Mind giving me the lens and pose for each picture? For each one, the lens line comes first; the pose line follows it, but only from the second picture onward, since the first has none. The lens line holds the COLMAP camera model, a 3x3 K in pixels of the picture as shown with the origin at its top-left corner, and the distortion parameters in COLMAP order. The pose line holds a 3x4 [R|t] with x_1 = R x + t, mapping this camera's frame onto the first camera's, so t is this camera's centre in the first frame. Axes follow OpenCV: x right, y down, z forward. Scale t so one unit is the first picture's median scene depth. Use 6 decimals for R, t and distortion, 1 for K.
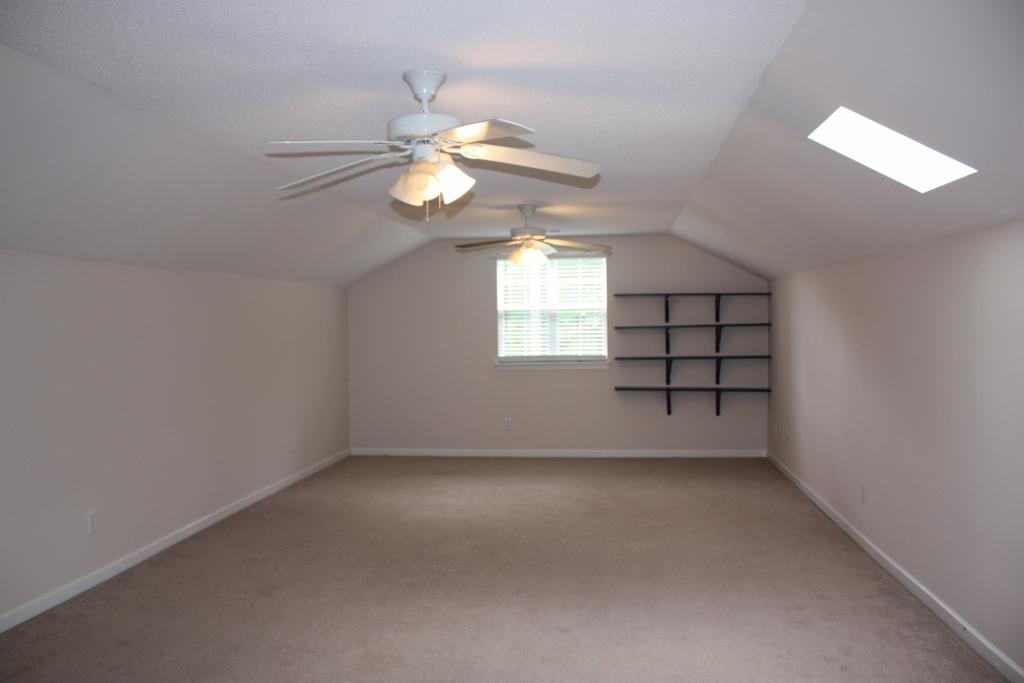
lens RADIAL K [[849.8, 0, 512.0], [0, 849.8, 341.5], [0, 0, 1]] dist [-0.164741, 0.139166]
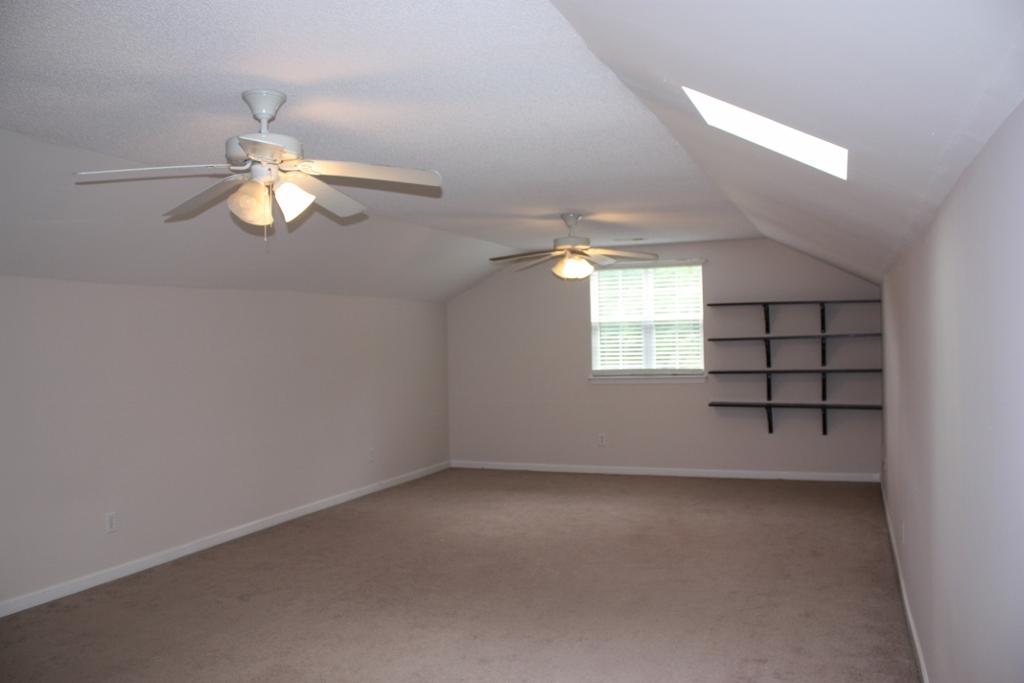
lens RADIAL K [[849.8, 0, 512.0], [0, 849.8, 341.5], [0, 0, 1]] dist [-0.164741, 0.139166]
pose [[0.966158, -0.005989, -0.257881, 0.150187], [0.002808, 0.999915, -0.012704, -0.002842], [0.257936, 0.011550, 0.966093, 0.039451]]
